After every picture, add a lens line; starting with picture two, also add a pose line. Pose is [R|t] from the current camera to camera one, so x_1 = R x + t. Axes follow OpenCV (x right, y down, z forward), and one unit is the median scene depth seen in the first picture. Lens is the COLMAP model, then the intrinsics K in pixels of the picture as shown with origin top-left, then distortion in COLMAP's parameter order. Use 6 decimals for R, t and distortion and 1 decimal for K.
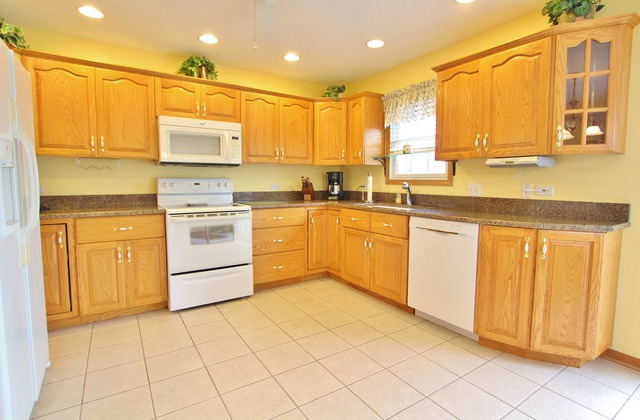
lens RADIAL K [[324.1, 0, 321.3], [0, 324.1, 208.0], [0, 0, 1]] dist [-0.016972, 0.000212]
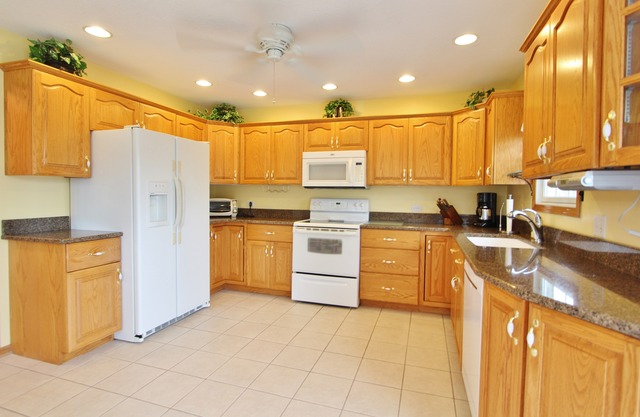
lens RADIAL K [[322.2, 0, 320.9], [0, 322.2, 206.1], [0, 0, 1]] dist [-0.017673, 0.000698]
pose [[0.625582, 0.031980, -0.779503, 0.537571], [-0.075889, 0.996916, -0.020004, -0.037995], [0.776459, 0.071669, 0.626079, 0.211646]]
